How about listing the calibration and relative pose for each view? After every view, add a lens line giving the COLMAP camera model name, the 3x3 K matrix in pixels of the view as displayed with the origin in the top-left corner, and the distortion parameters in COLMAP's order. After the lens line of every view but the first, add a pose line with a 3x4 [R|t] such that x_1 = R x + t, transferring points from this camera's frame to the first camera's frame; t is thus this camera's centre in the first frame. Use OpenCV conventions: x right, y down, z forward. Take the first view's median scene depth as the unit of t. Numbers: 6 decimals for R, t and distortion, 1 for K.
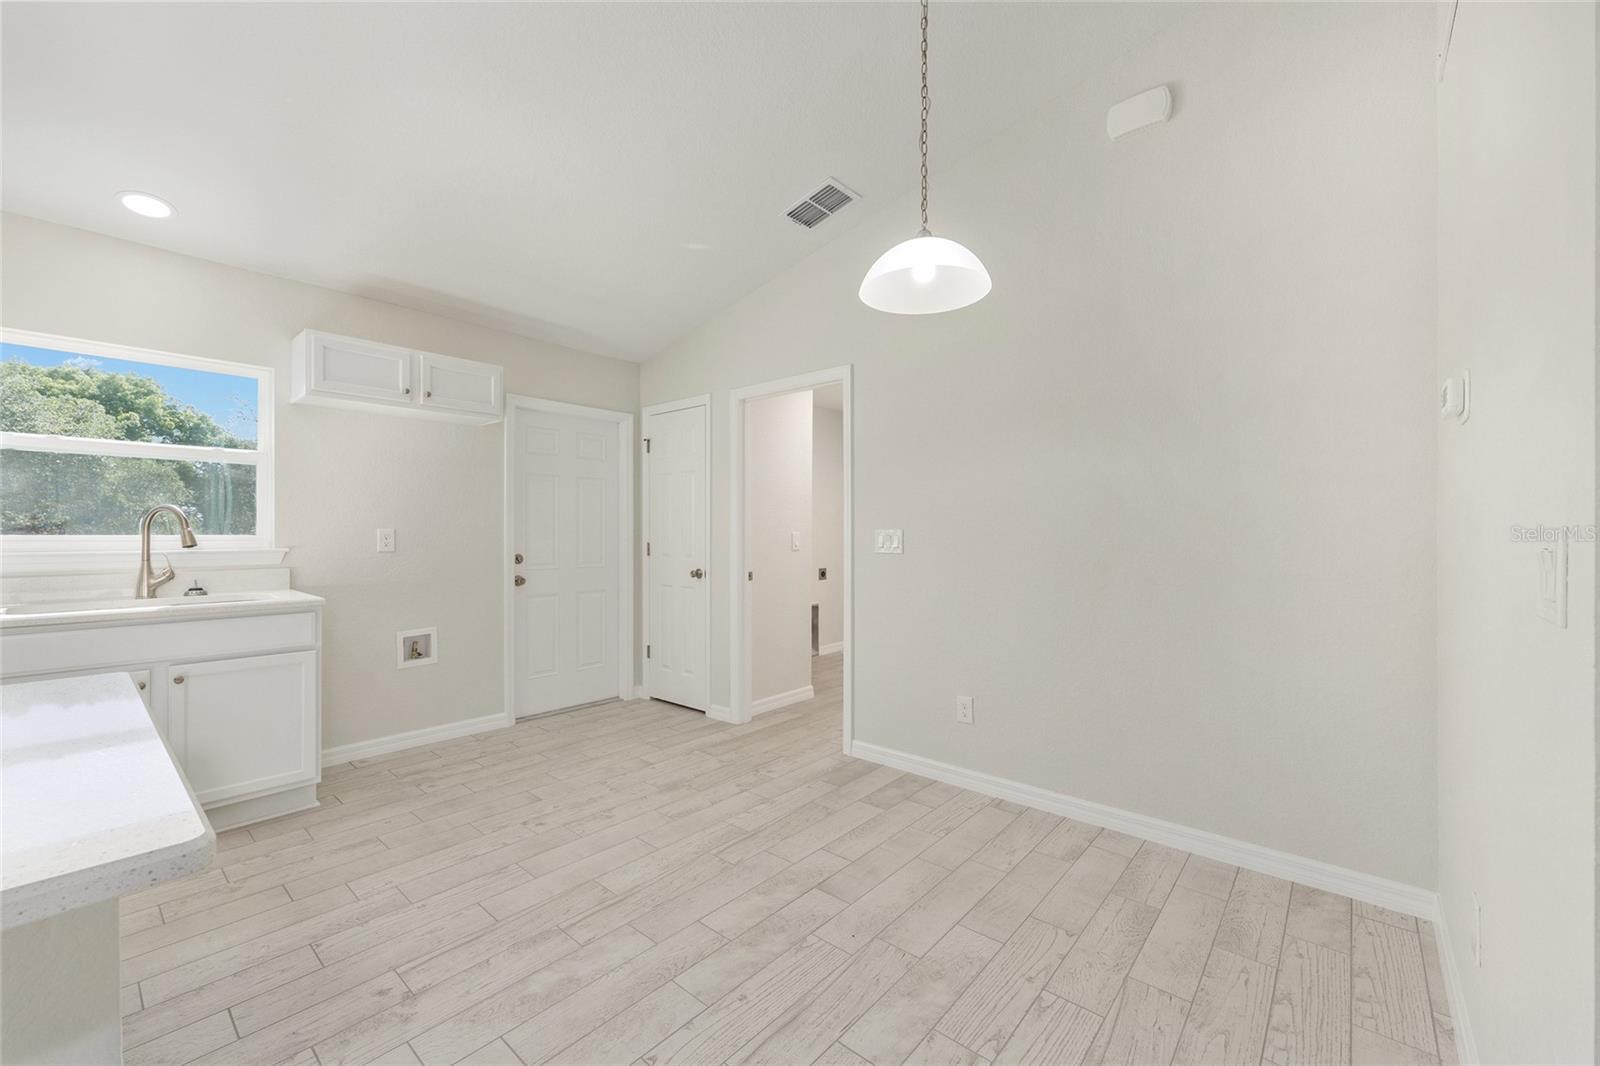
lens RADIAL K [[642.3, 0, 802.8], [0, 642.3, 535.2], [0, 0, 1]] dist [0.001616, 0.000125]
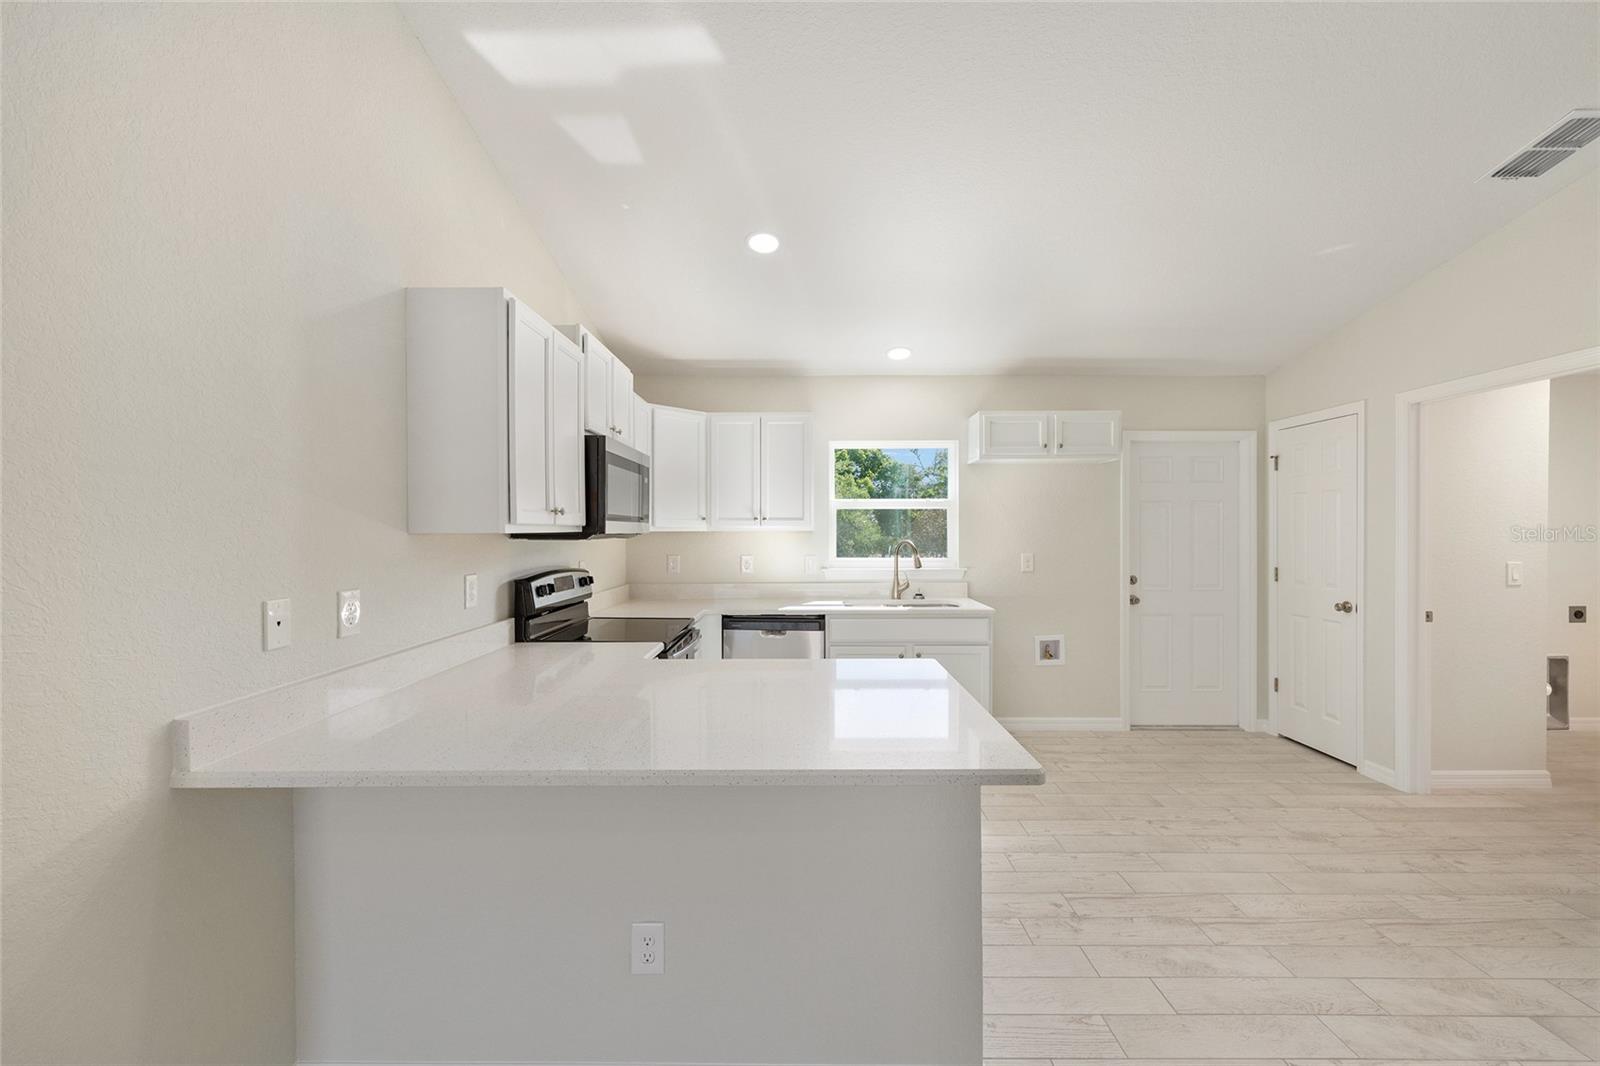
lens RADIAL K [[642.3, 0, 801.4], [0, 642.3, 534.7], [0, 0, 1]] dist [0.001616, 0.000125]
pose [[0.650274, 0.001984, -0.759698, 0.028090], [0.000841, 0.999994, 0.003331, -0.058315], [0.759700, -0.002805, 0.650268, -0.185045]]
